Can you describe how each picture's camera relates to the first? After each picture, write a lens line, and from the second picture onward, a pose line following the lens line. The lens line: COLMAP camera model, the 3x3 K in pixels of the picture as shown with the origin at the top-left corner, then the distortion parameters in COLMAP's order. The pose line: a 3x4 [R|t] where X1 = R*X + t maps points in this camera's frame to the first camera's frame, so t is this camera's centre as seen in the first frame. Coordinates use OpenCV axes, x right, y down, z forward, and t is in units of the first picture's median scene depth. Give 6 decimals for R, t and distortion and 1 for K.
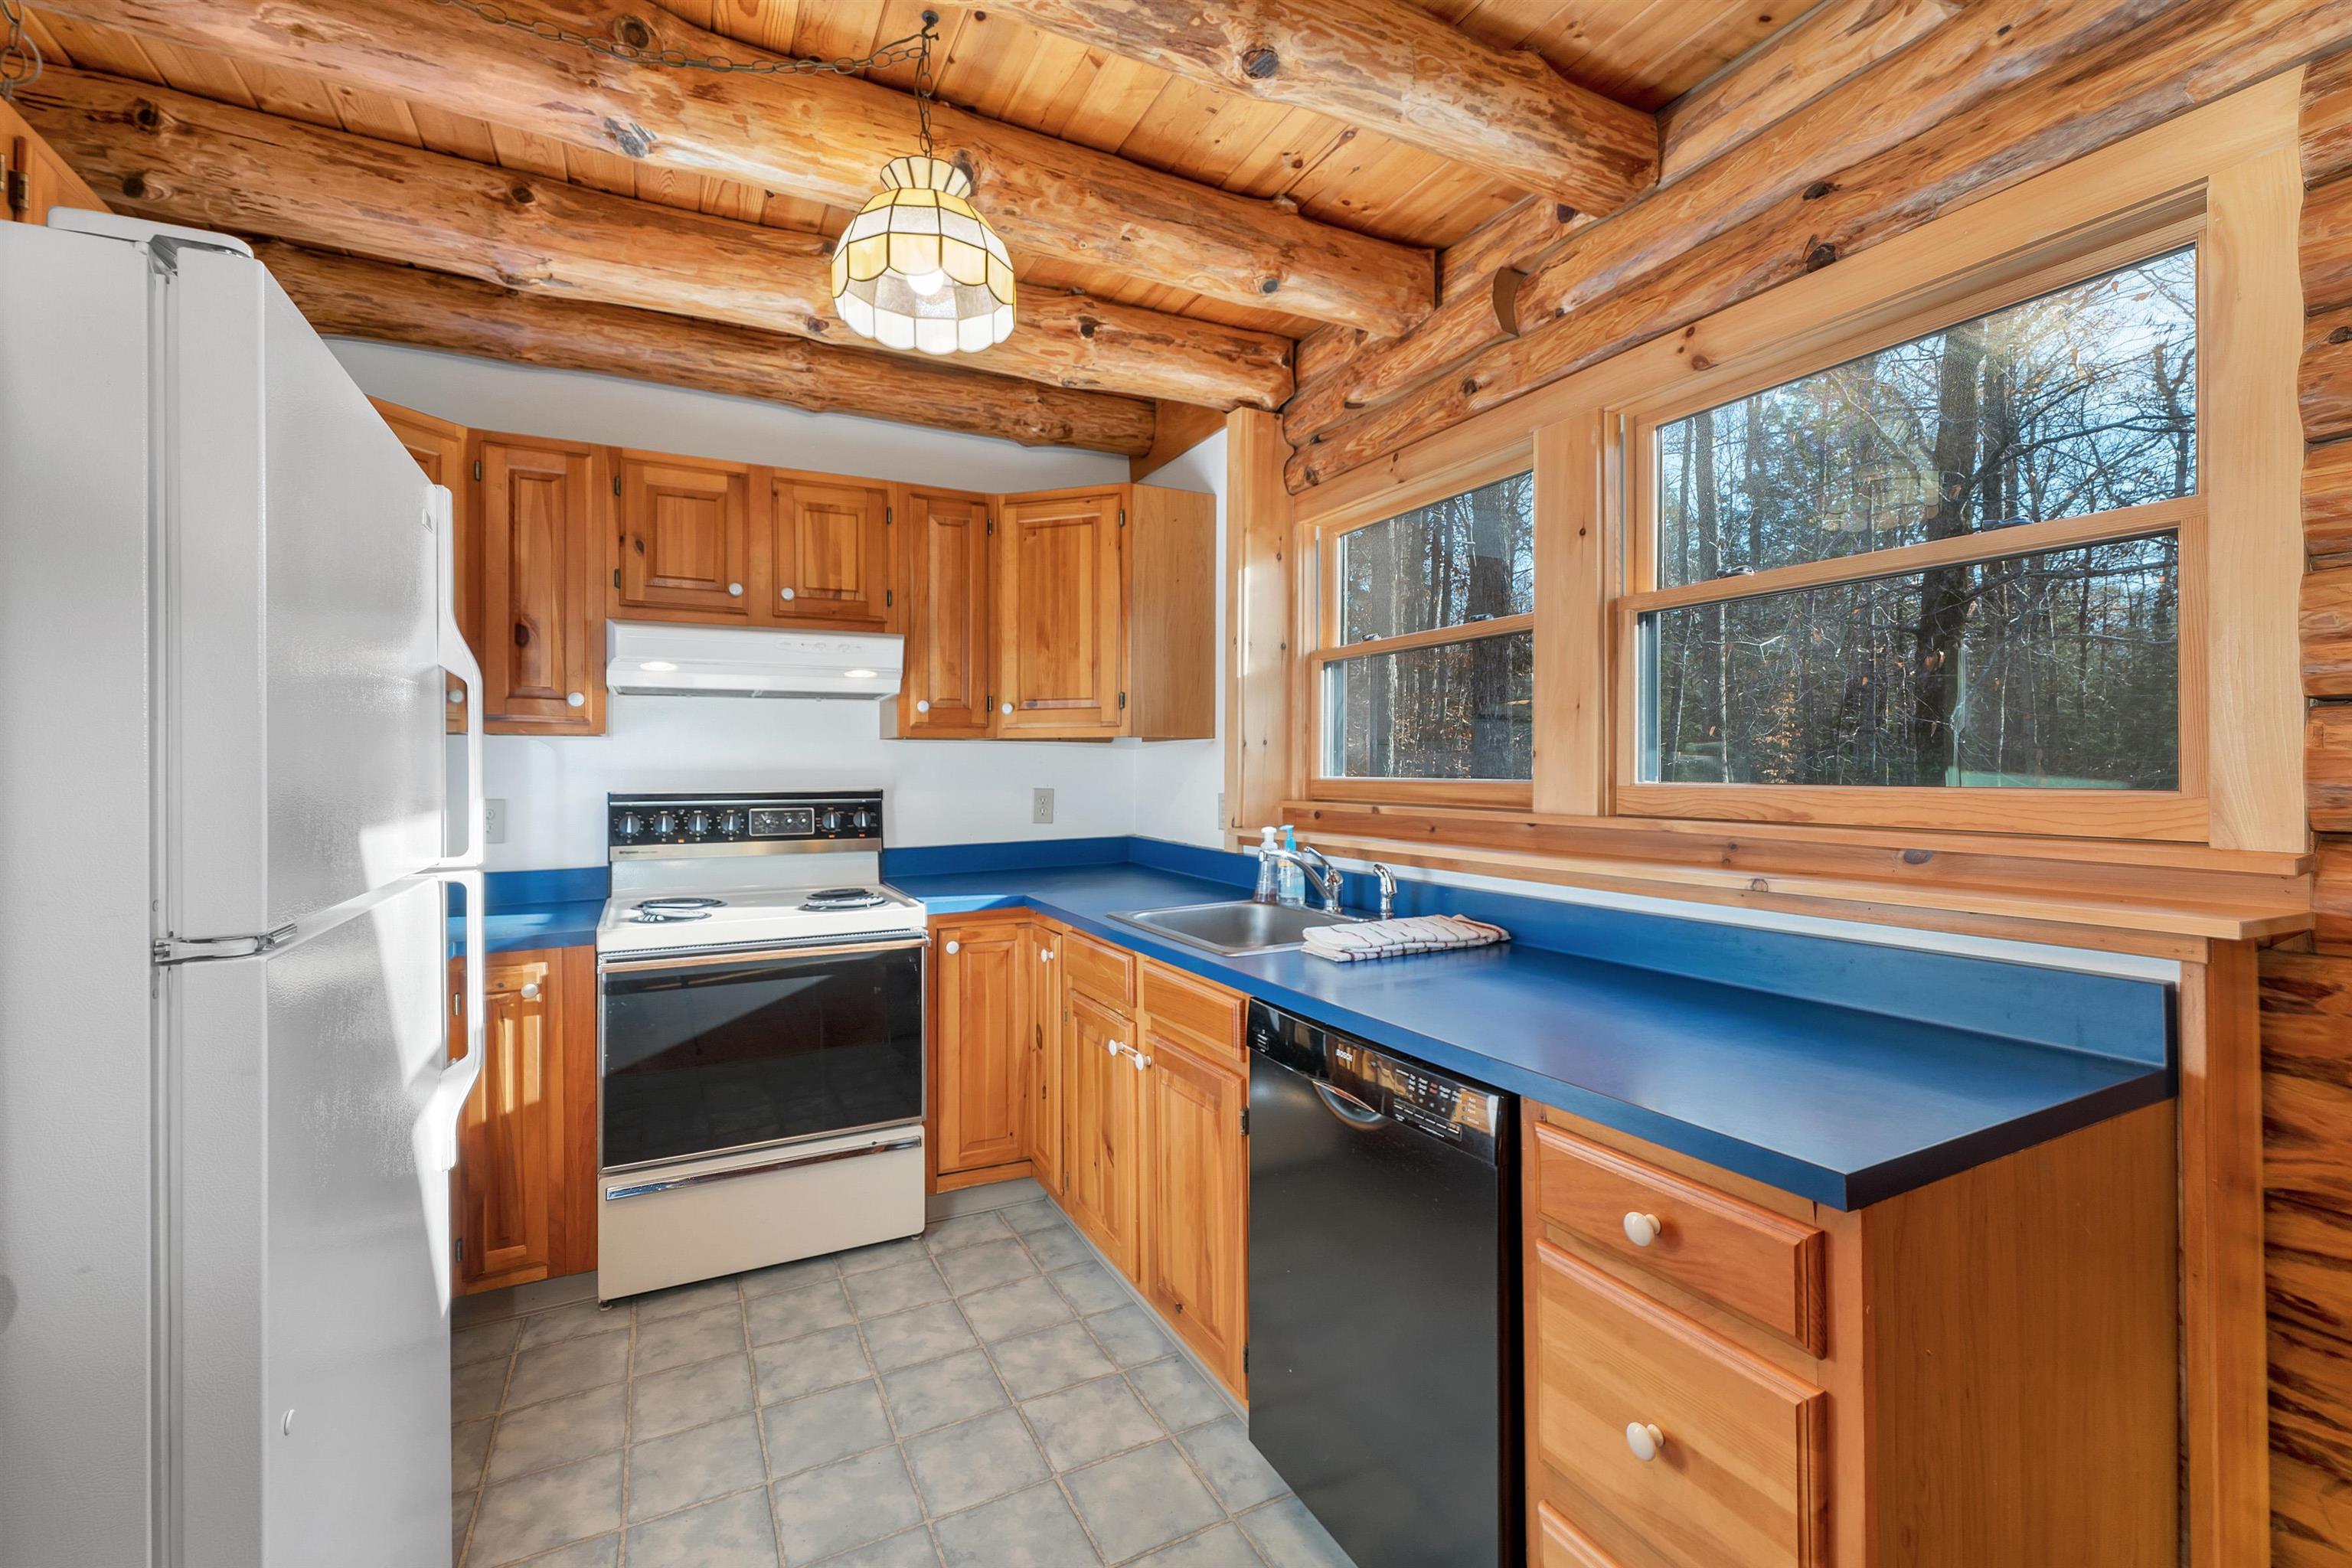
lens RADIAL K [[991.9, 0, 1187.1], [0, 991.9, 774.8], [0, 0, 1]] dist [0.000983, -0.000532]
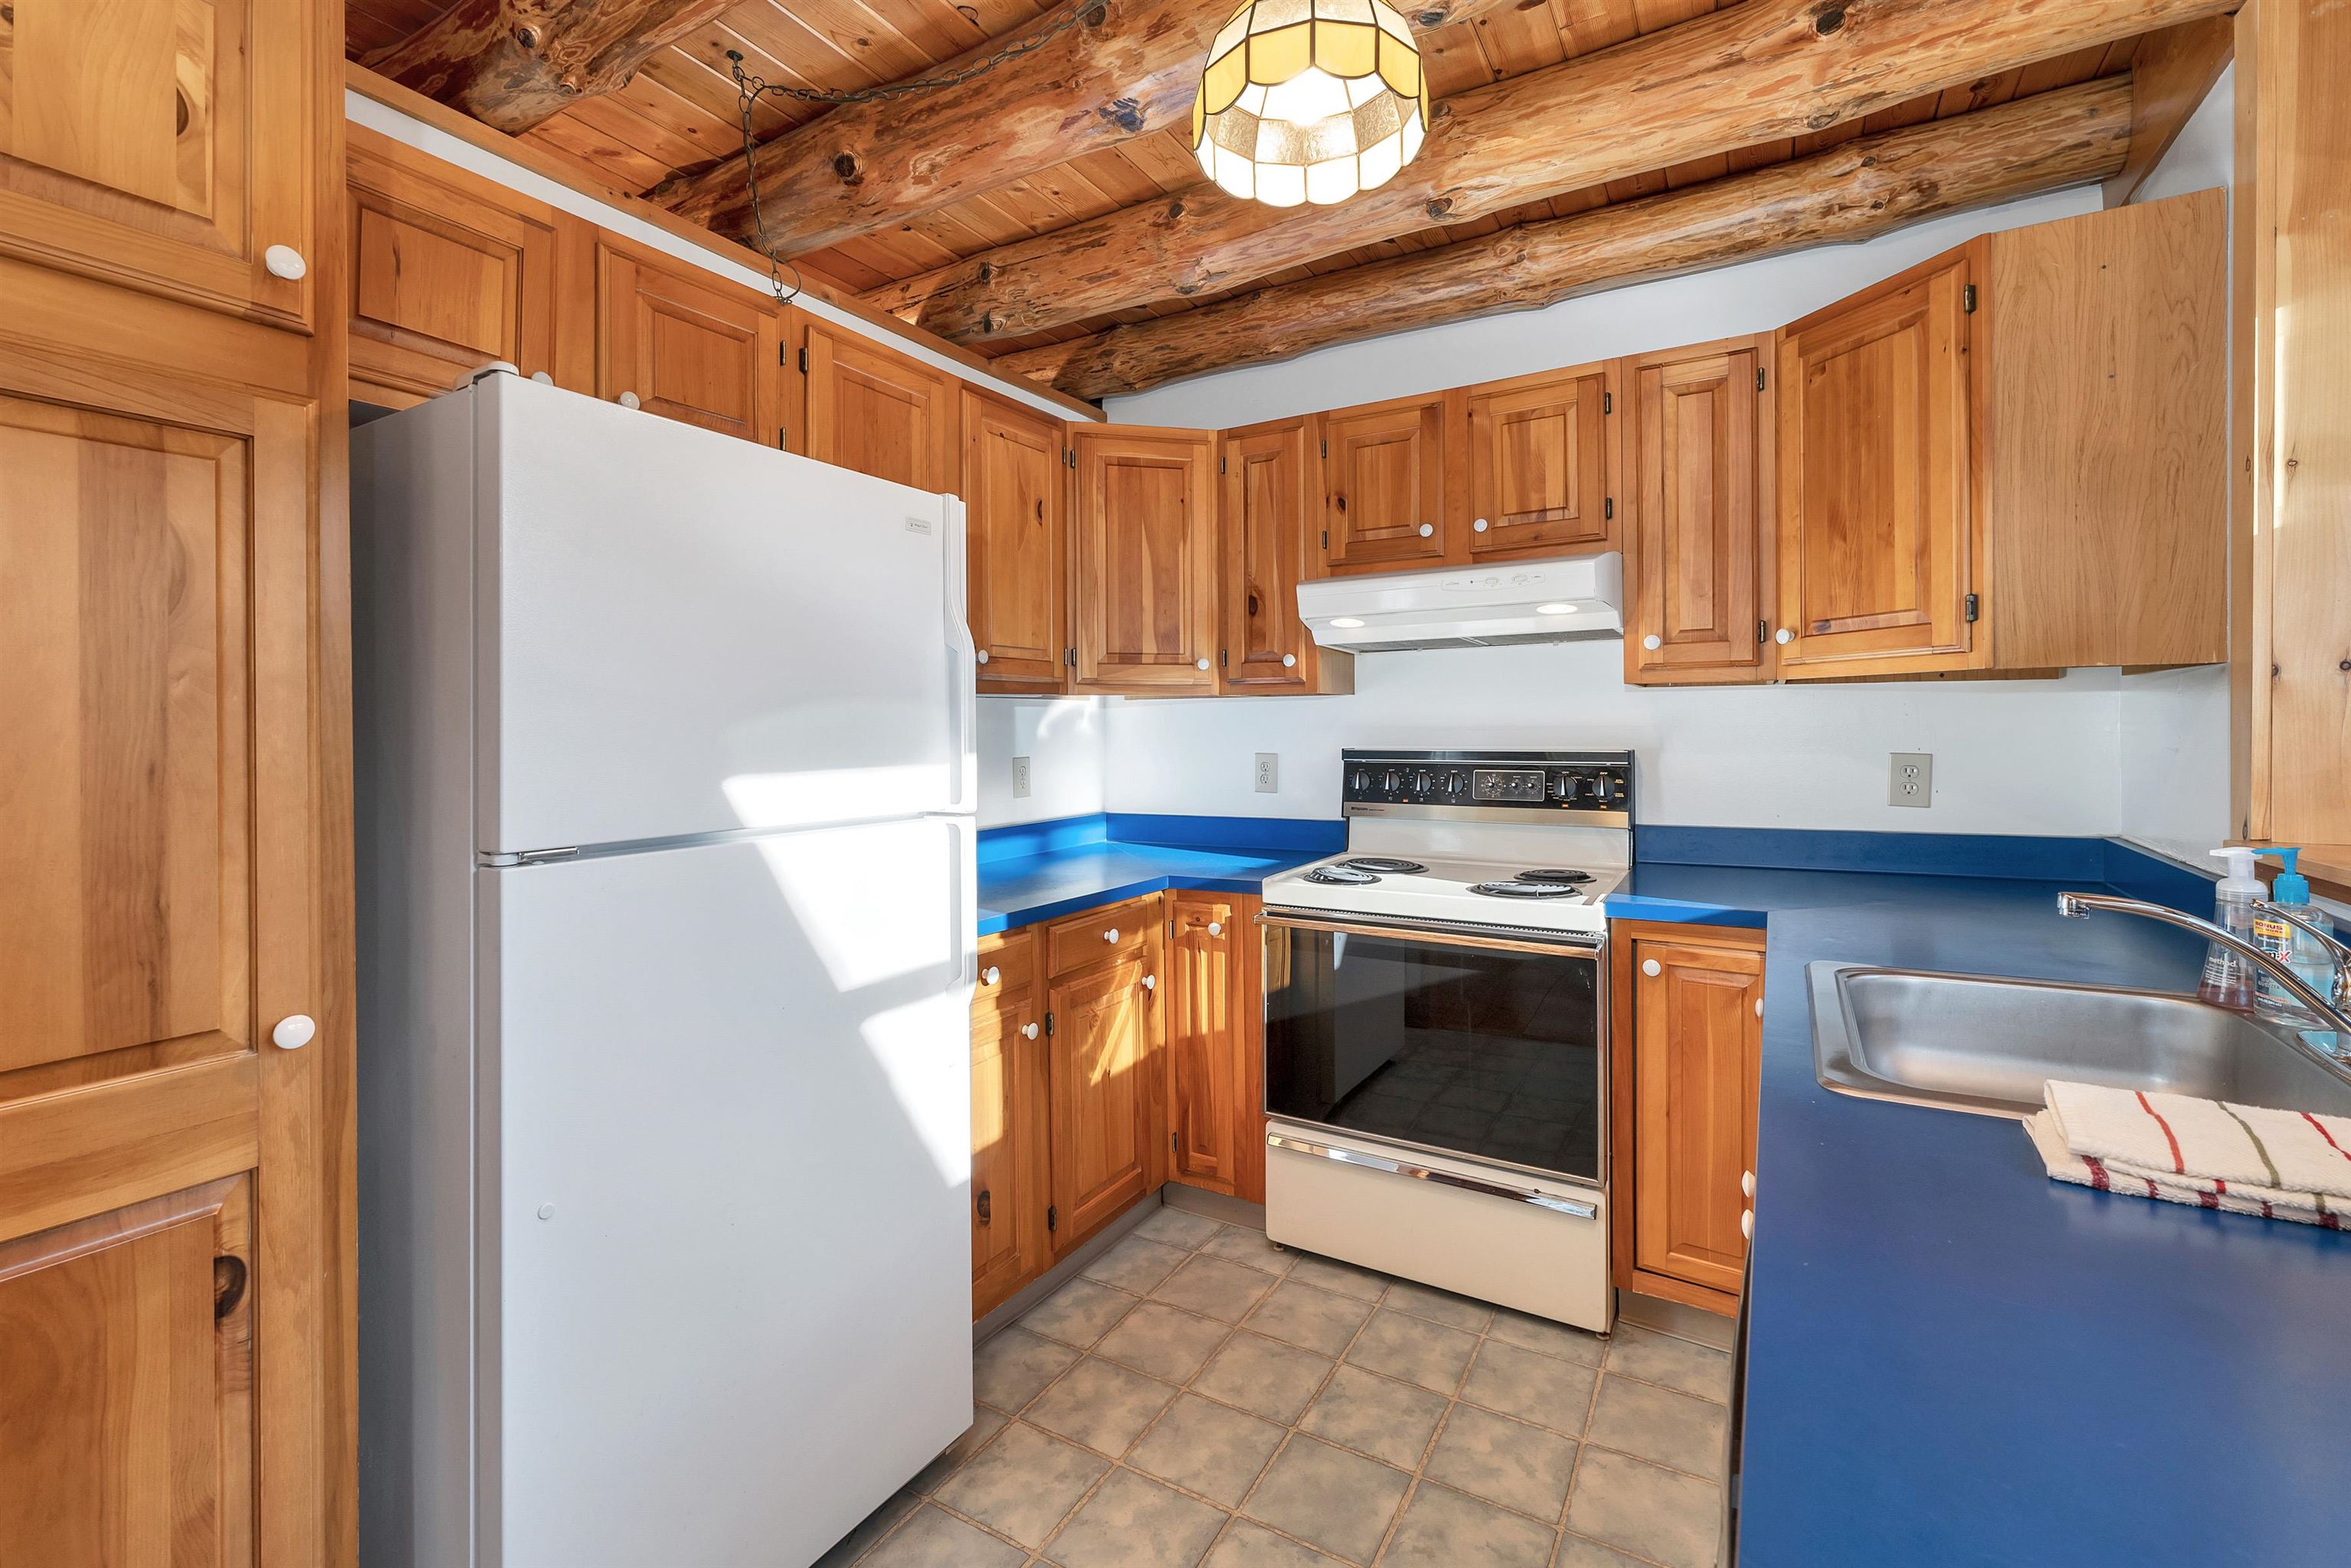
lens RADIAL K [[1019.0, 0, 1217.7], [0, 1019.0, 727.6], [0, 0, 1]] dist [0.001294, 0.000160]
pose [[0.518206, 0.000001, -0.855256, 0.250943], [0.001410, 0.999999, 0.000856, -0.005335], [0.855255, -0.001649, 0.518205, 0.341927]]
